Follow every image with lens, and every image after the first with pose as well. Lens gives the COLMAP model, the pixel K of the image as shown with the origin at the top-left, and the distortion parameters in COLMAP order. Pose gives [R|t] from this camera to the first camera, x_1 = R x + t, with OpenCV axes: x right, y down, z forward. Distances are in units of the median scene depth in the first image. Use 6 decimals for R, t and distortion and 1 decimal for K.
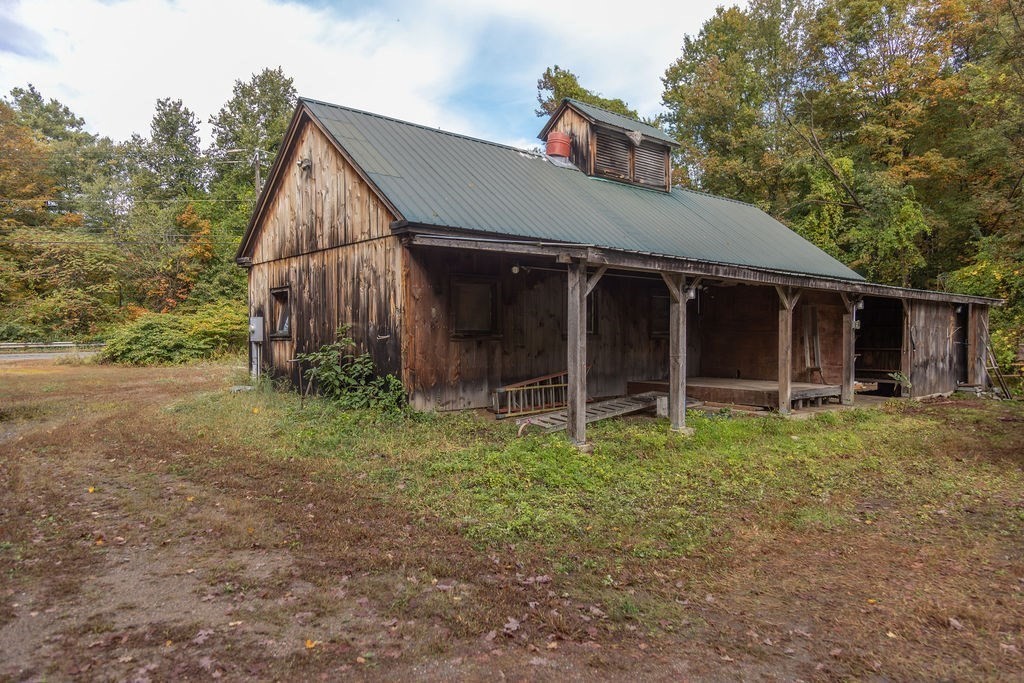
lens RADIAL K [[684.1, 0, 513.1], [0, 684.1, 348.0], [0, 0, 1]] dist [0.008646, 0.002106]
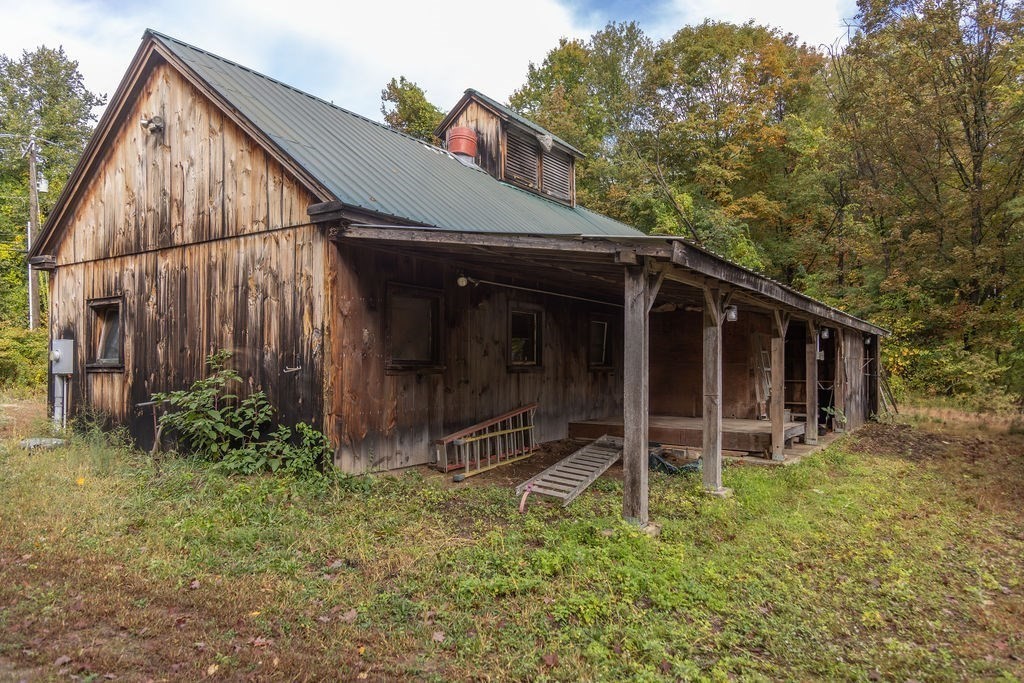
lens RADIAL K [[694.1, 0, 510.9], [0, 694.1, 356.3], [0, 0, 1]] dist [0.012990, 0.003649]
pose [[0.966972, 0.006022, 0.254812, -0.131621], [0.001774, 0.999538, -0.030355, -0.006271], [-0.254877, 0.029805, 0.966514, 0.219329]]
